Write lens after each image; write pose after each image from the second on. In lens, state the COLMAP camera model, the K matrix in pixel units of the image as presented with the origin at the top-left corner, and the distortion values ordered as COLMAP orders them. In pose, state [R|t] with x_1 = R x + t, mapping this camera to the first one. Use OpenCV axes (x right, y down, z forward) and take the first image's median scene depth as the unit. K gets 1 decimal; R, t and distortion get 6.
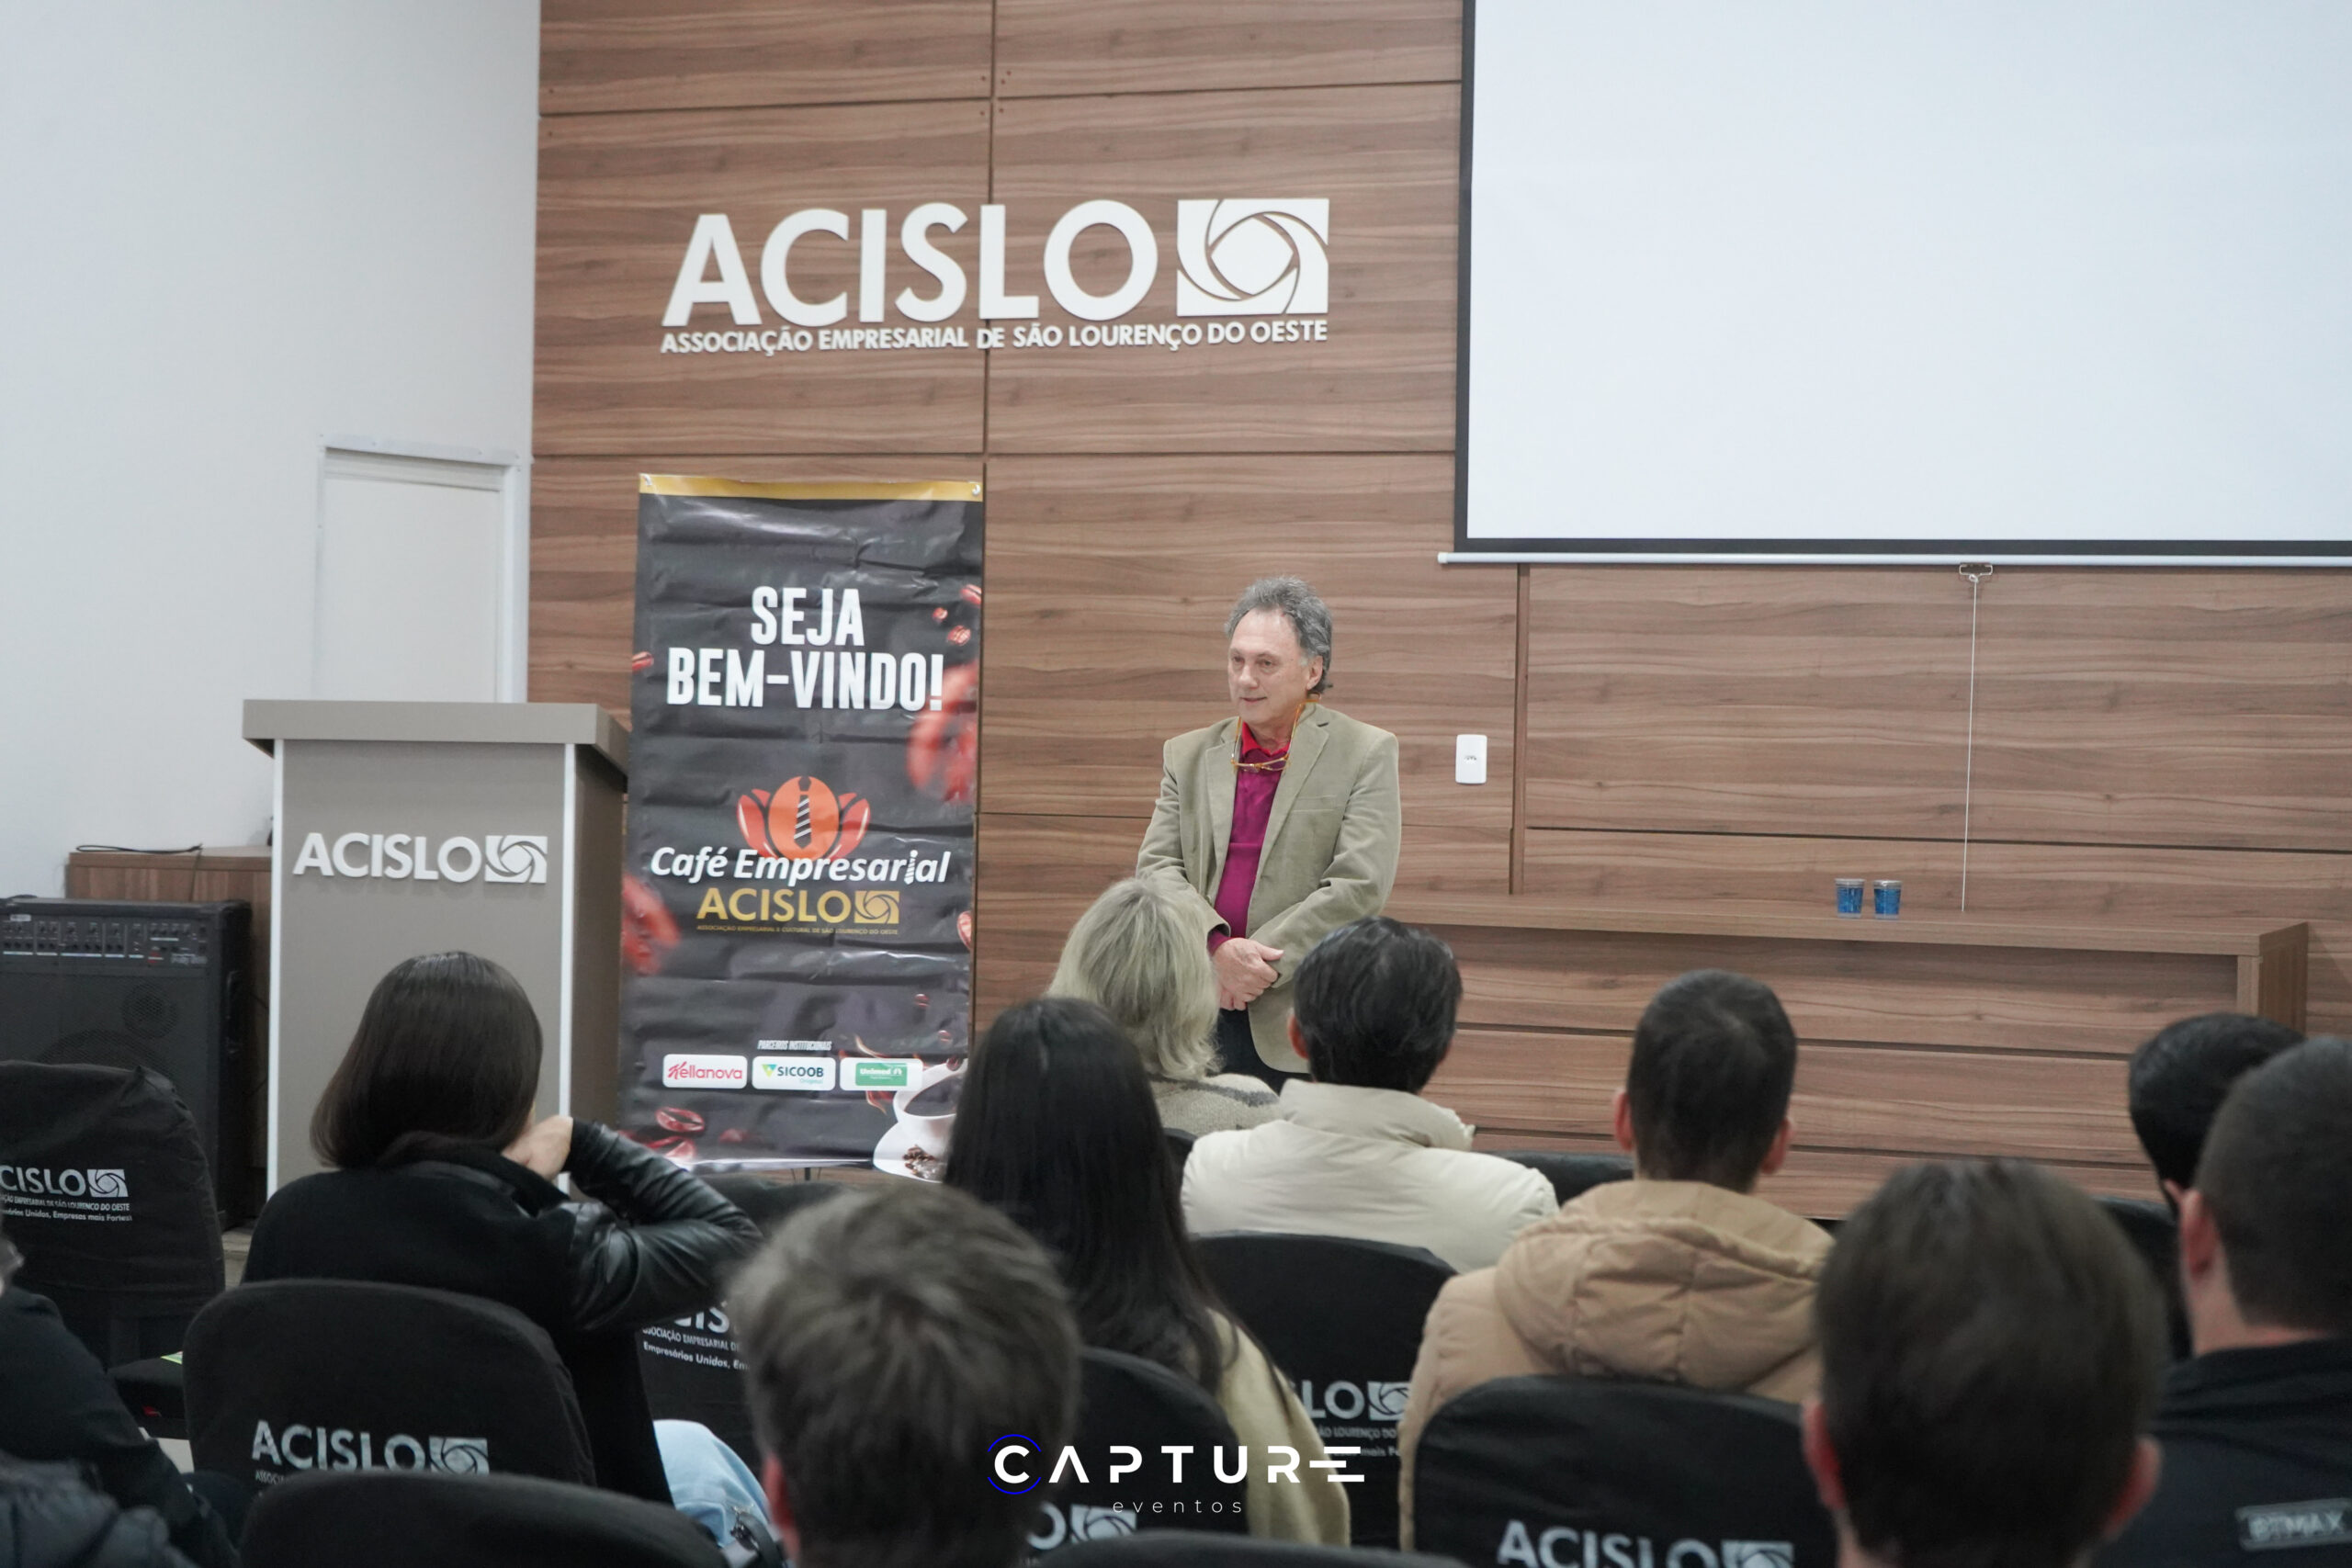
lens RADIAL K [[4793.4, 0, 1162.6], [0, 4793.4, 764.4], [0, 0, 1]] dist [-0.055946, 0.000000]
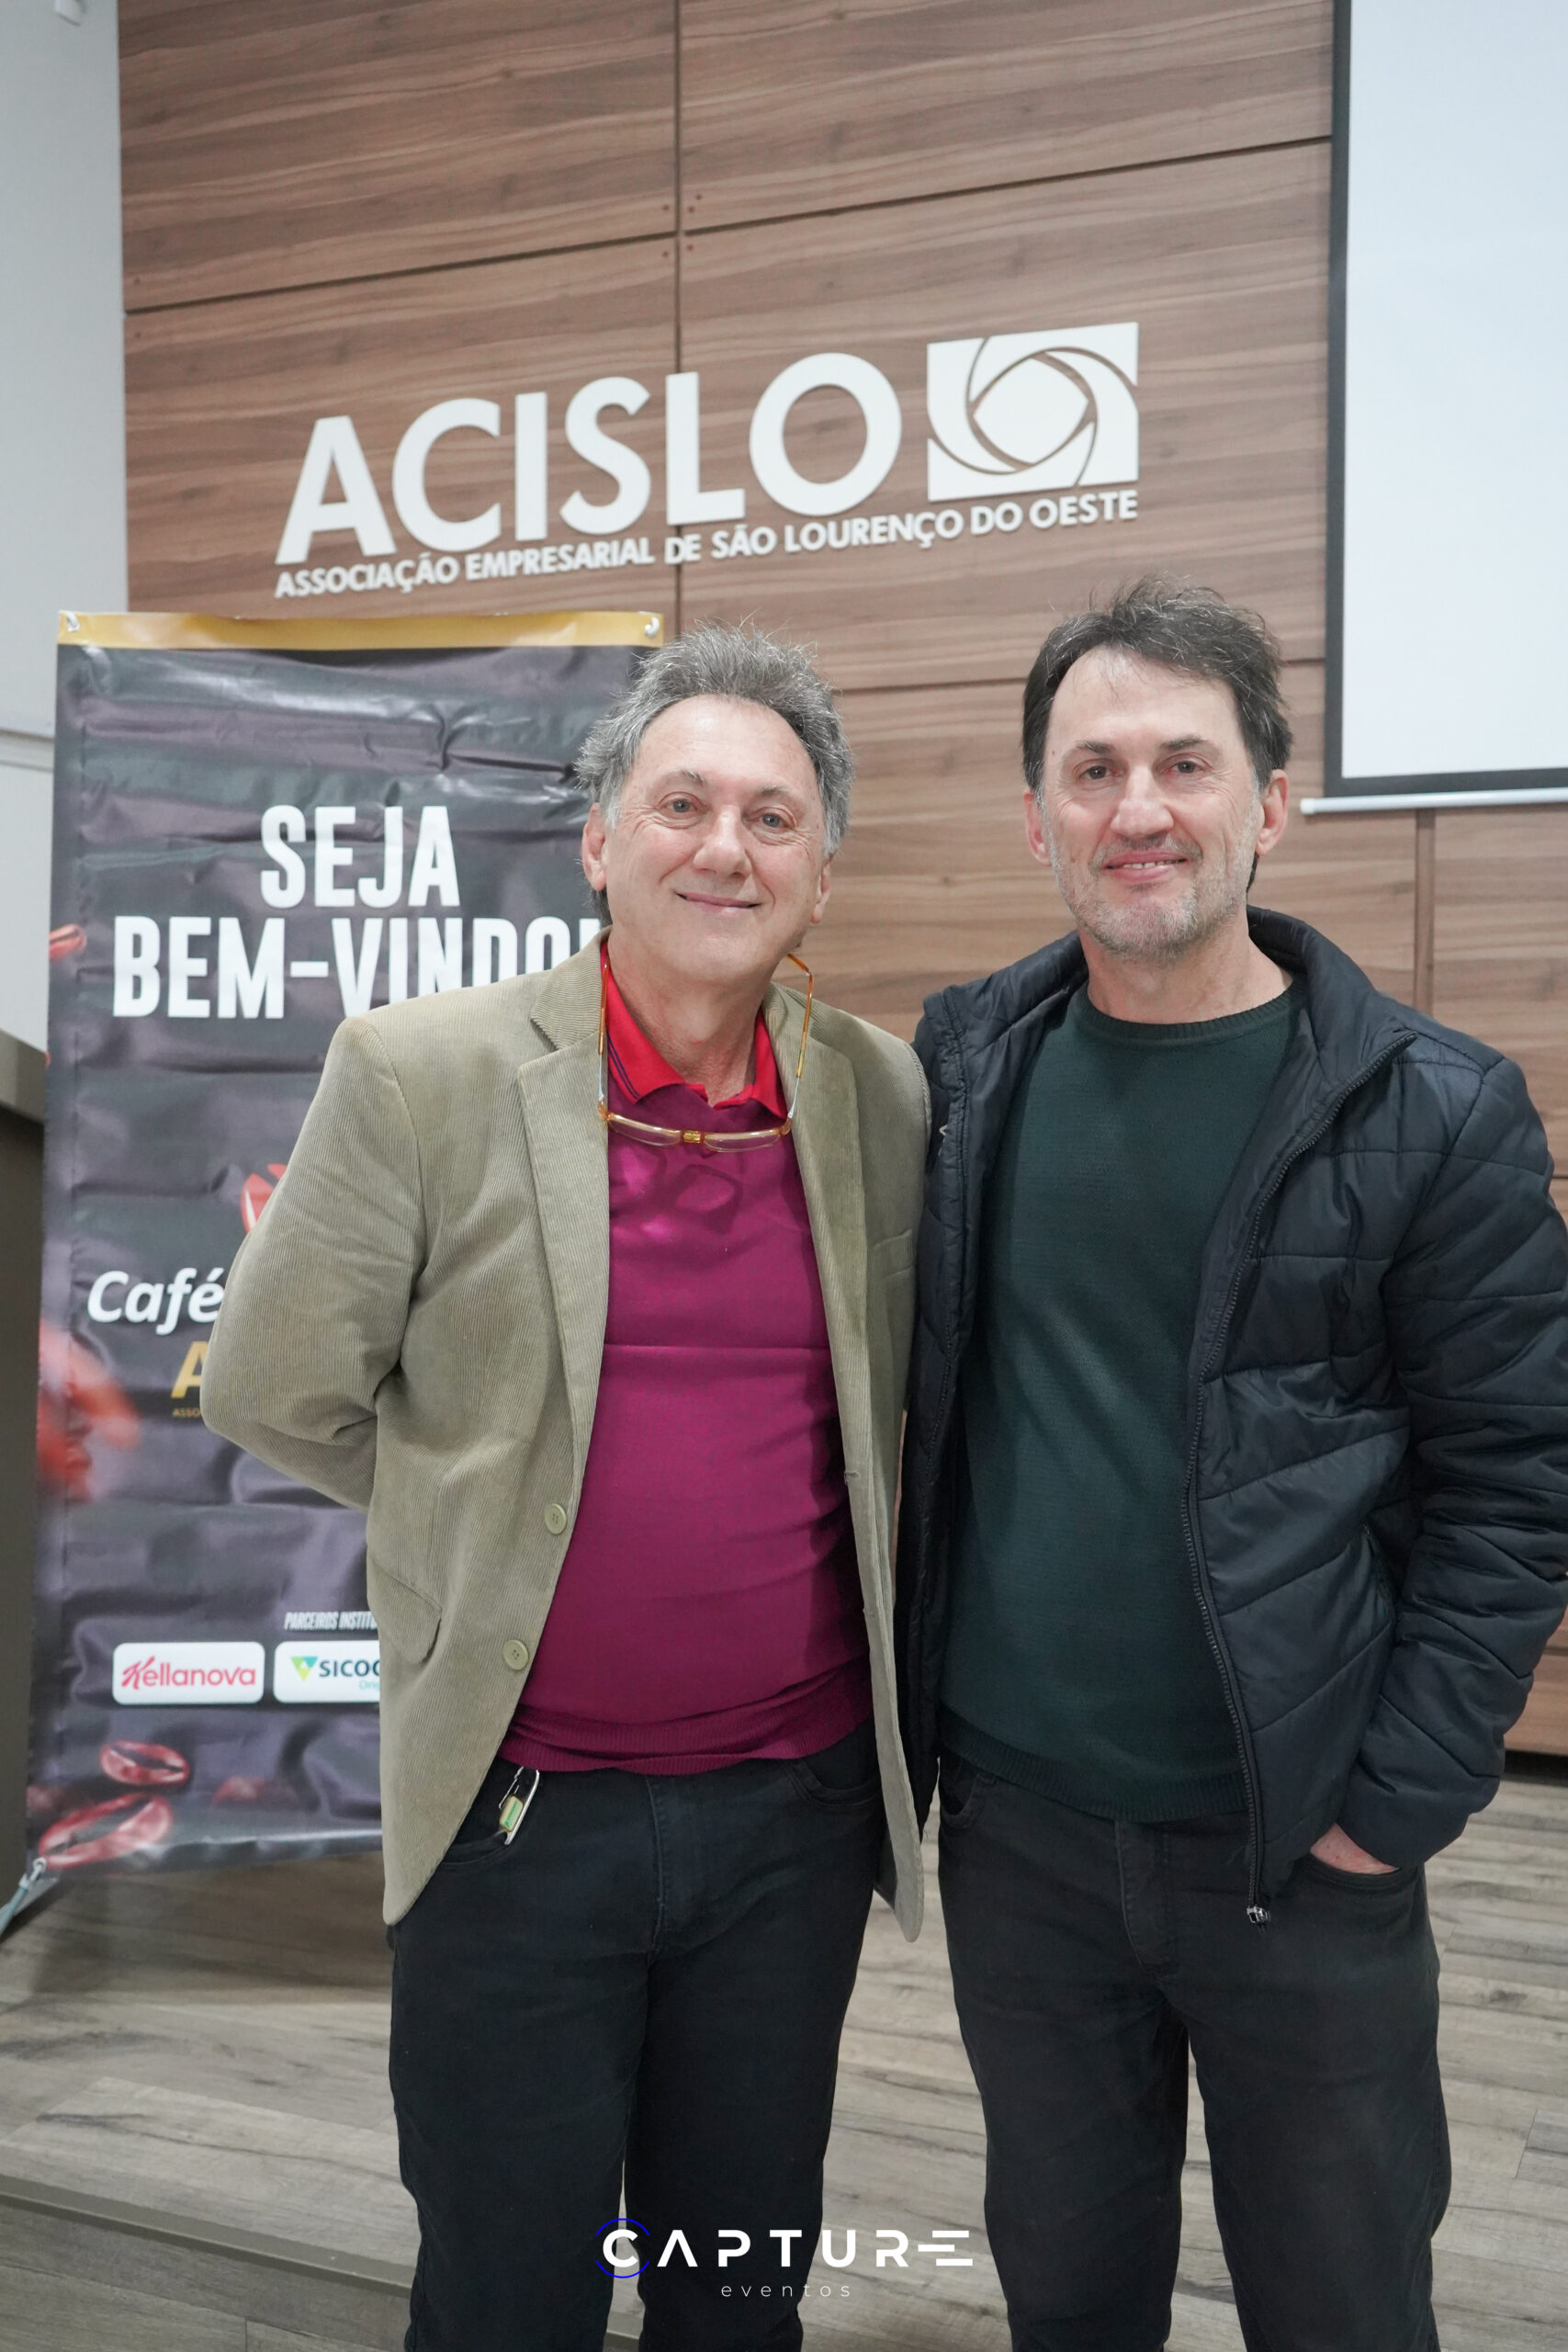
lens RADIAL K [[2497.8, 0, 787.6], [0, 2497.8, 1191.2], [0, 0, 1]] dist [0.010834, 0.000000]
pose [[0.999784, -0.020371, -0.004061, -0.020291], [0.020527, 0.998859, 0.043118, -0.002729], [0.003178, -0.043192, 0.999062, 0.617788]]
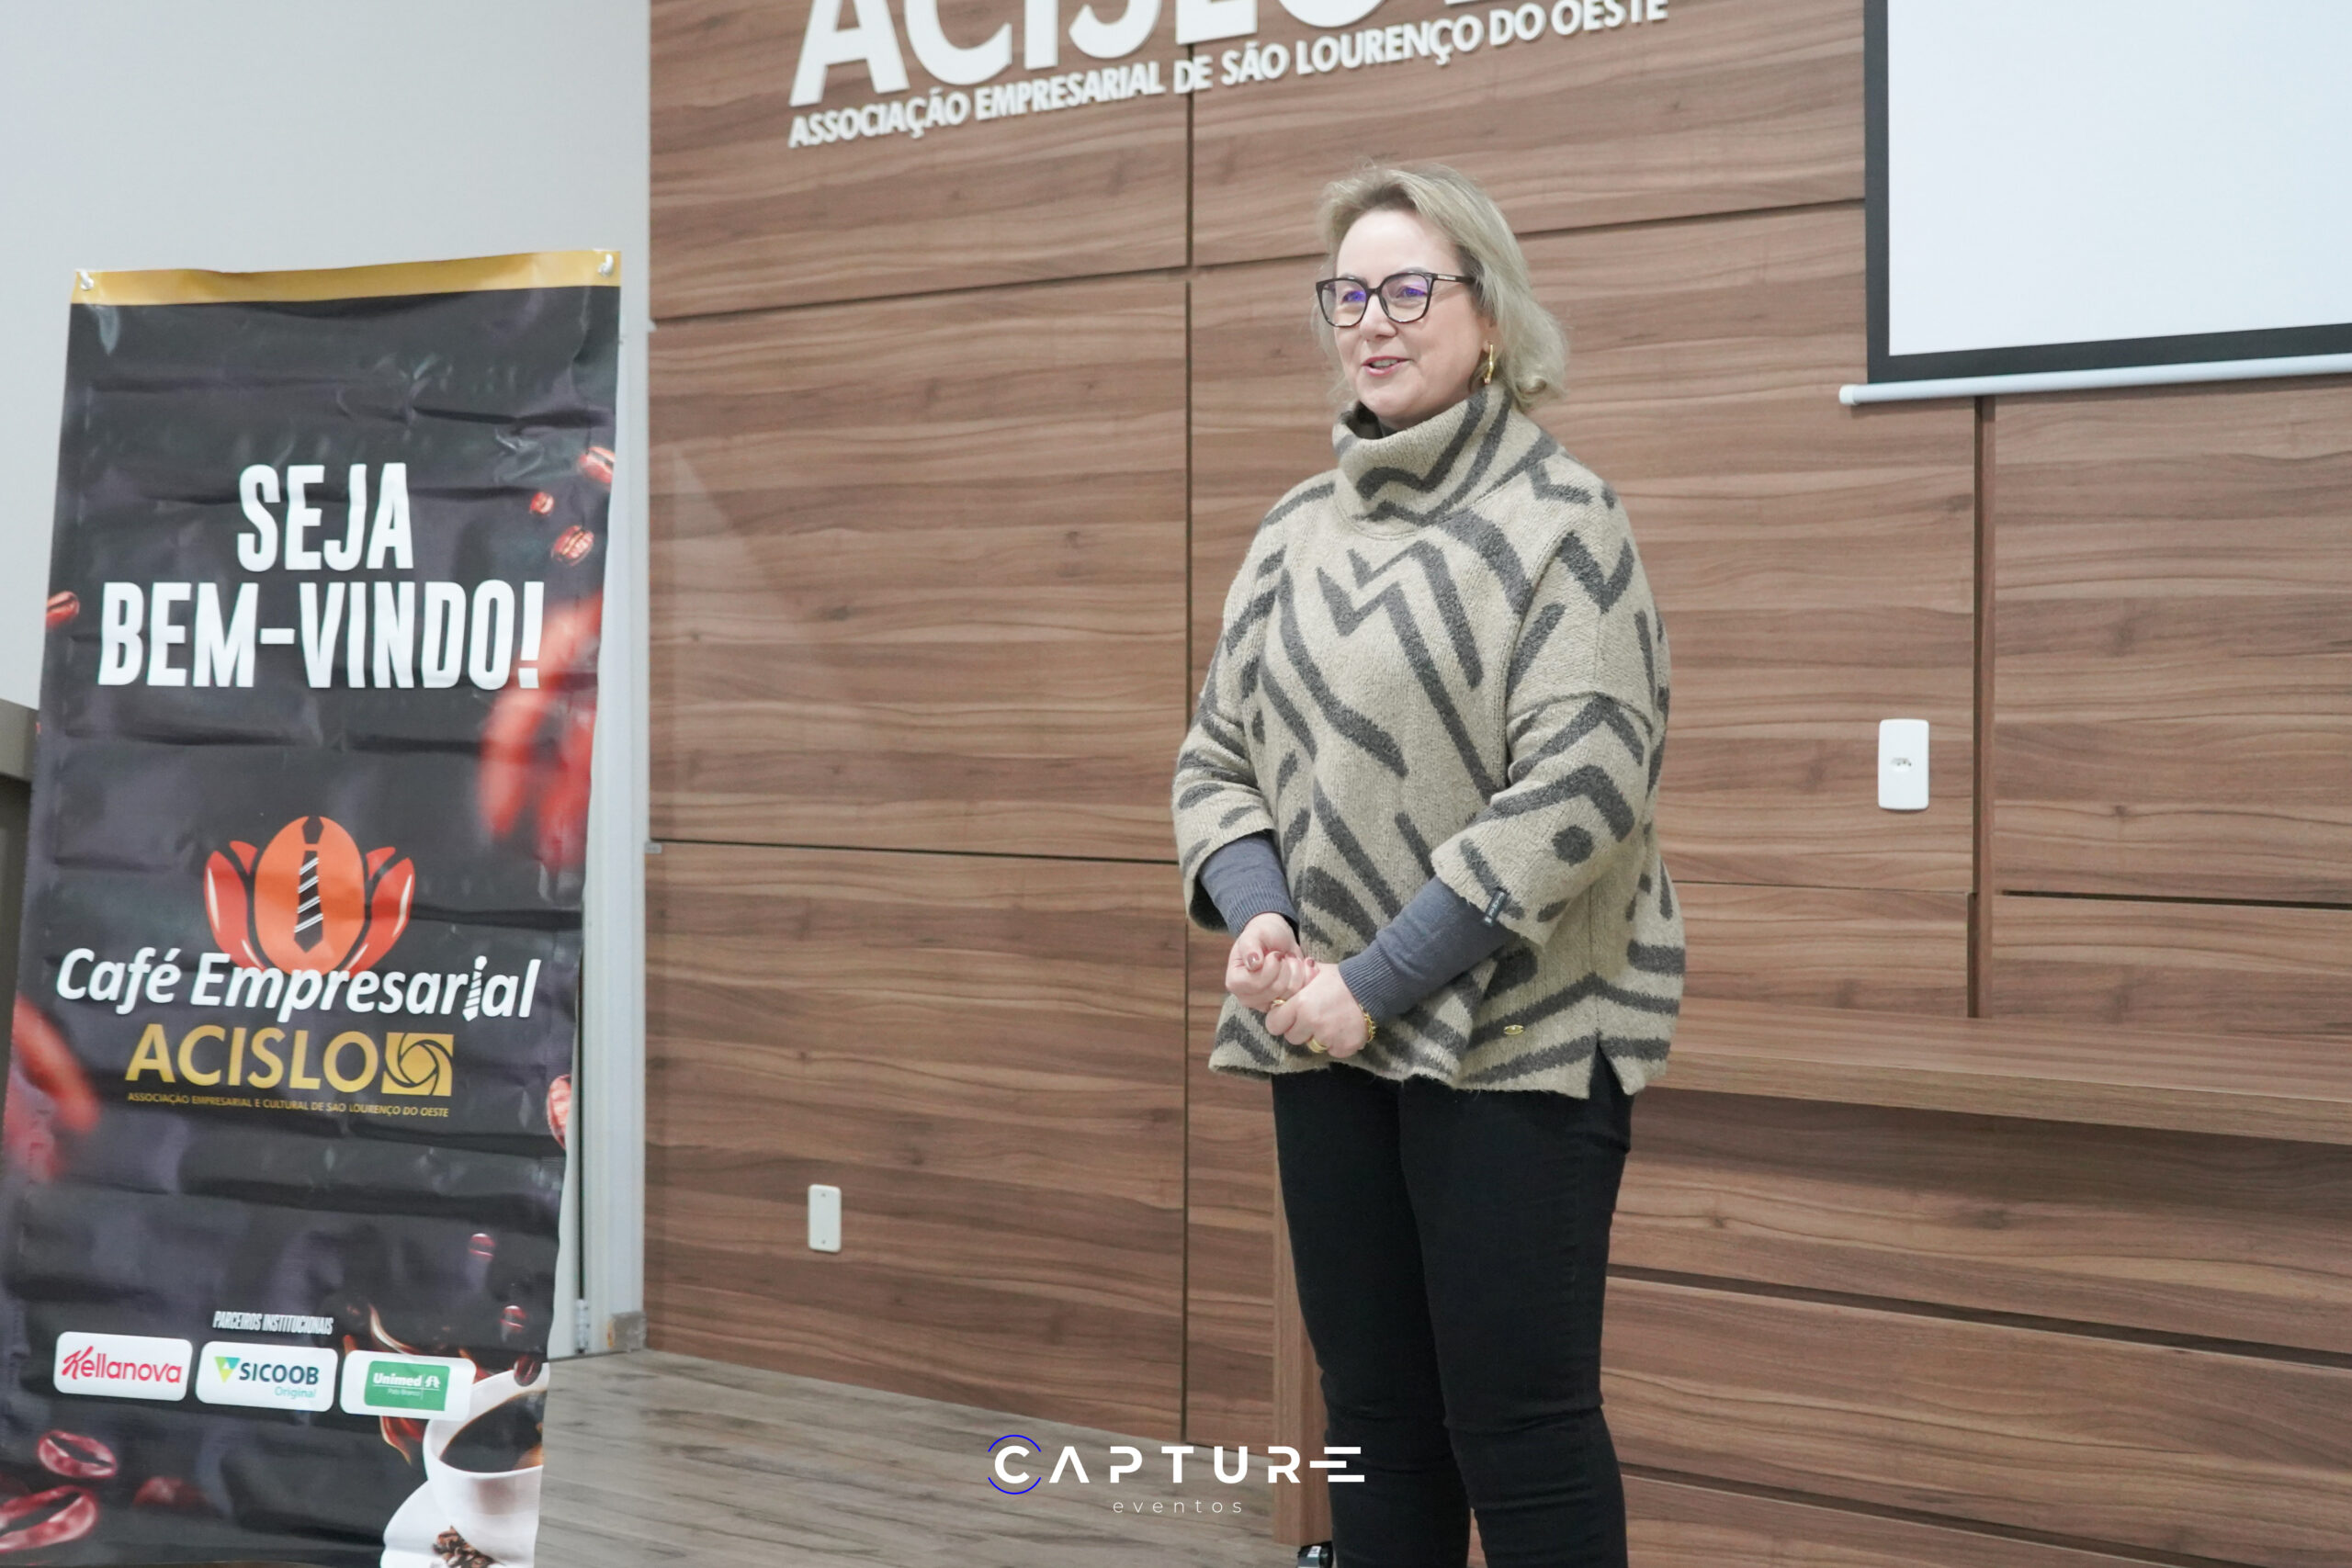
lens RADIAL K [[4287.1, 0, 1110.8], [0, 4287.1, 747.0], [0, 0, 1]] dist [-0.010904, 0.000000]
pose [[0.923517, -0.013182, -0.383331, 0.167079], [0.011394, 0.999911, -0.006935, -0.000782], [0.383388, 0.002037, 0.923585, 0.519137]]
